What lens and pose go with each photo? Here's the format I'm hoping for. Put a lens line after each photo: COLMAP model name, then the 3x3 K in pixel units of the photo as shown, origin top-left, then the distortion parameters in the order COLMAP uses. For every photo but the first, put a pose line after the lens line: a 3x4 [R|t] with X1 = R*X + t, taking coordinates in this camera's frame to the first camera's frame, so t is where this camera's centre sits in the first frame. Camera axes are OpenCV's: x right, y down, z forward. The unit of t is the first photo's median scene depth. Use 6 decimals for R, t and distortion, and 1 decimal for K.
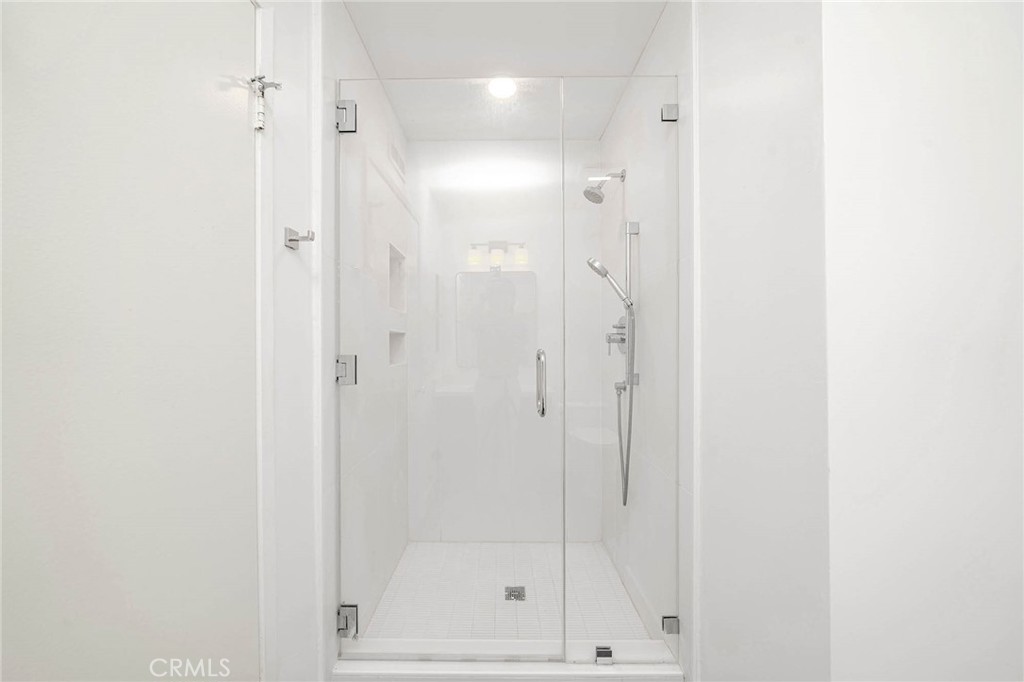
lens RADIAL K [[355.8, 0, 512.0], [0, 355.8, 342.6], [0, 0, 1]] dist [-0.007153, 0.000370]
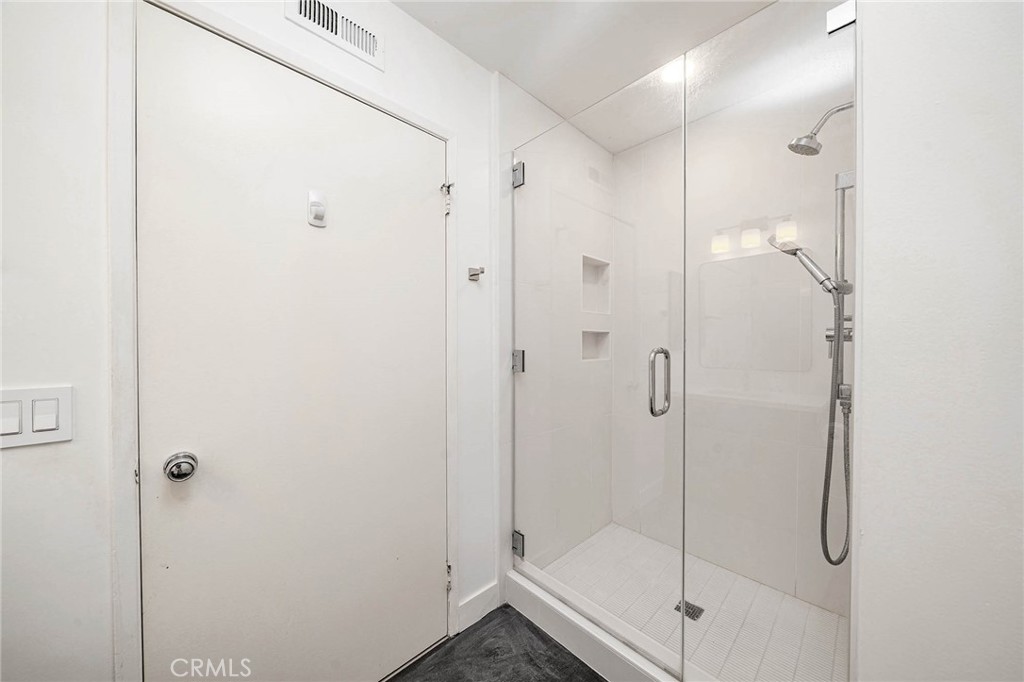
lens RADIAL K [[355.8, 0, 512.1], [0, 355.8, 342.4], [0, 0, 1]] dist [-0.007153, 0.000370]
pose [[0.696655, 0.003750, -0.717397, 0.498396], [0.001431, 0.999977, 0.006616, -0.003760], [0.717405, -0.005636, 0.696634, 0.029749]]
